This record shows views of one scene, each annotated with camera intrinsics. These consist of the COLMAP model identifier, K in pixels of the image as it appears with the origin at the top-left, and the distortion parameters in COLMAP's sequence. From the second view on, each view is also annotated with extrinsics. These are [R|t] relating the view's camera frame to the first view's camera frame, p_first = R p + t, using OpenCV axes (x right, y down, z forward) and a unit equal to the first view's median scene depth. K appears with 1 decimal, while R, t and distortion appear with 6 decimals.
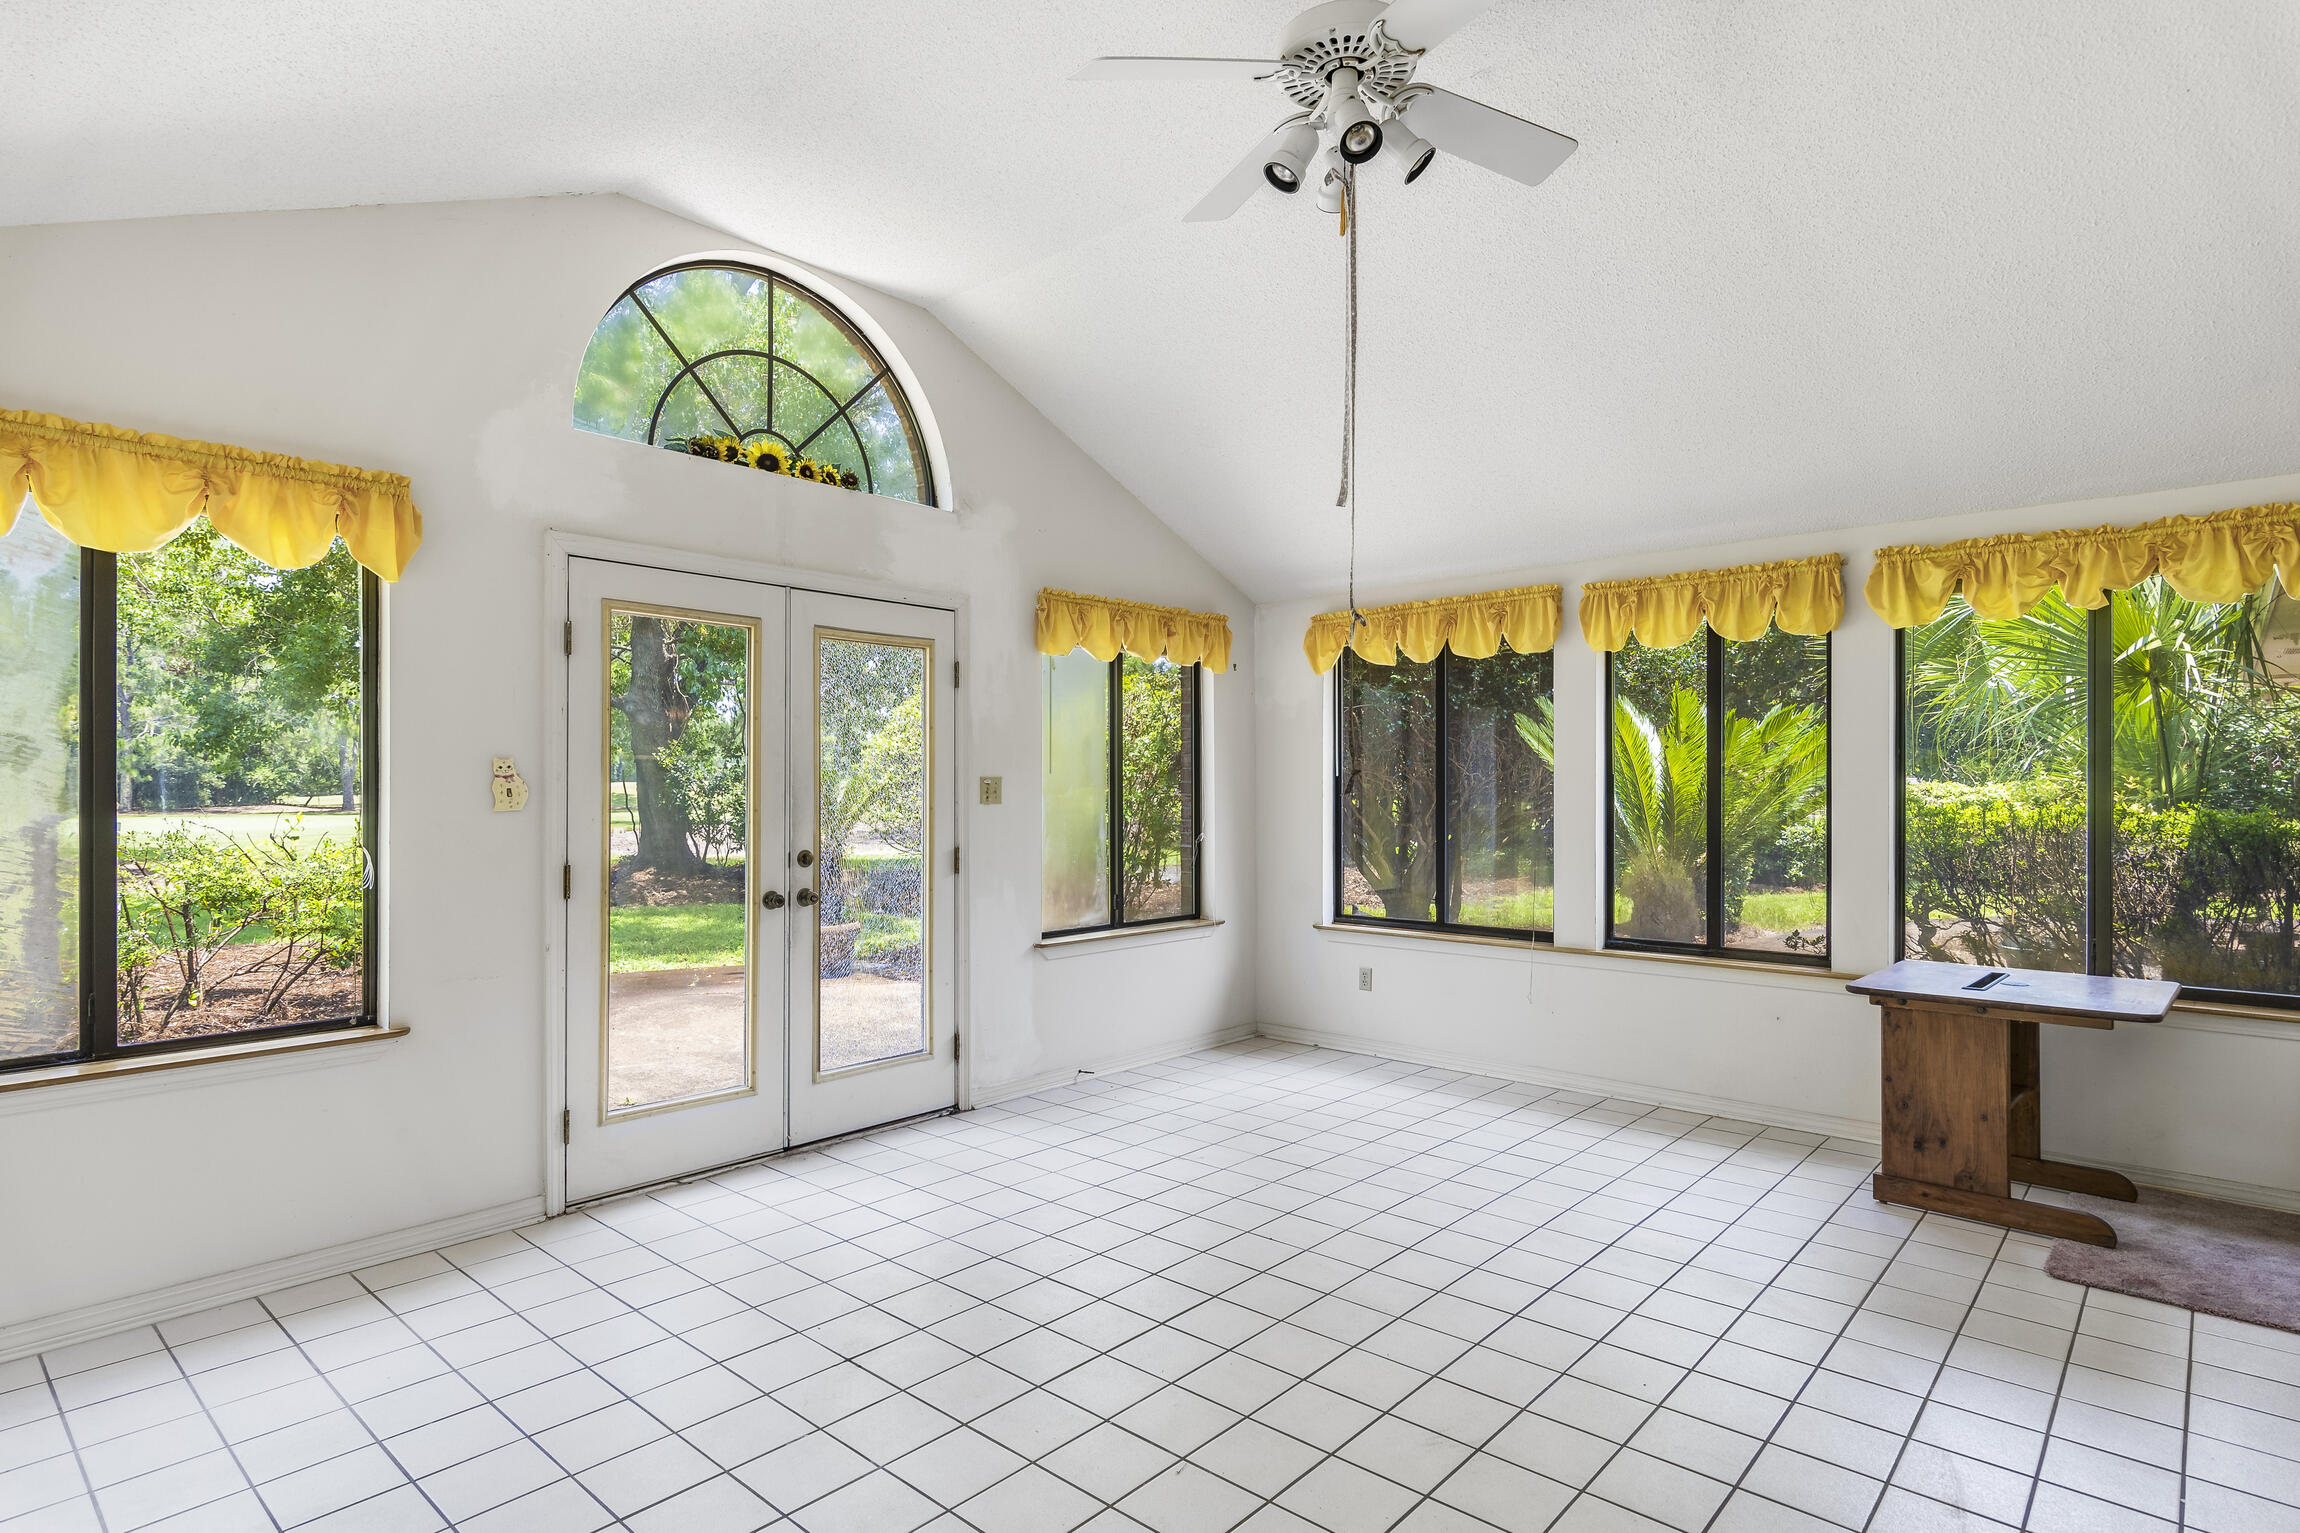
lens RADIAL K [[1189.4, 0, 1160.8], [0, 1189.4, 780.6], [0, 0, 1]] dist [0.024207, -0.000950]
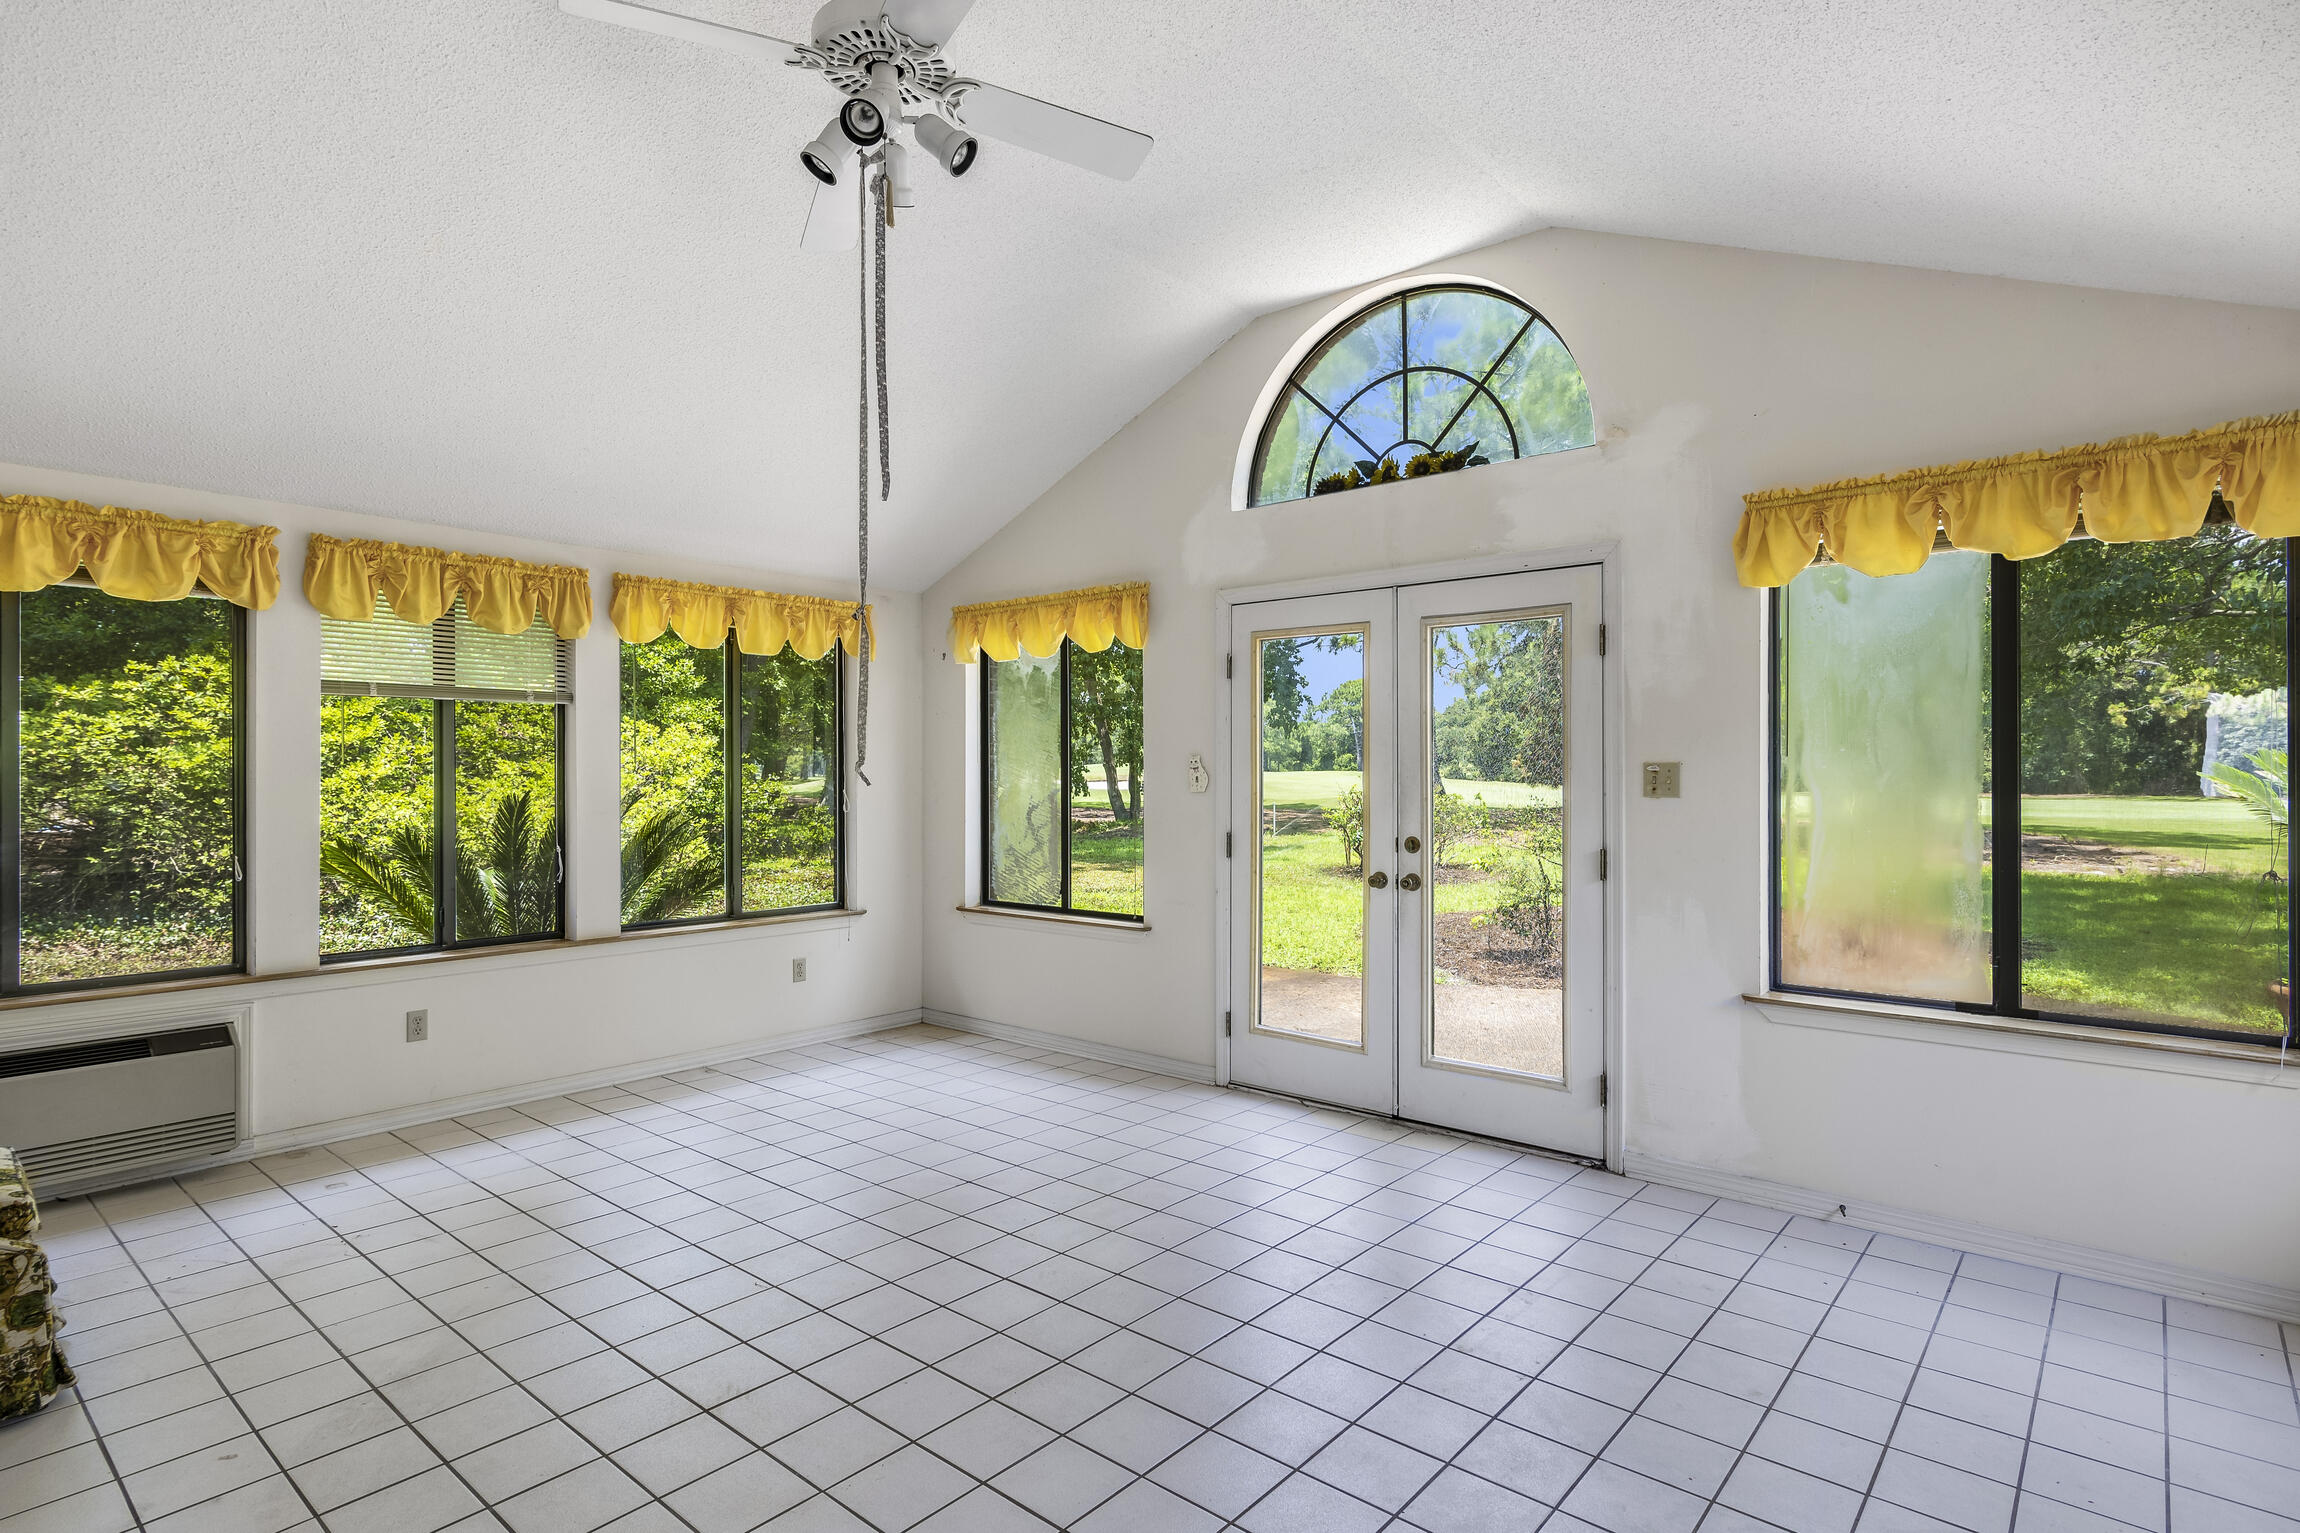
lens RADIAL K [[1189.4, 0, 1171.9], [0, 1189.4, 764.5], [0, 0, 1]] dist [0.024207, -0.000950]
pose [[0.029890, -0.004662, -0.999542, 0.725539], [0.009009, 0.999950, -0.004394, -0.001671], [0.999513, -0.008874, 0.029930, 0.757683]]
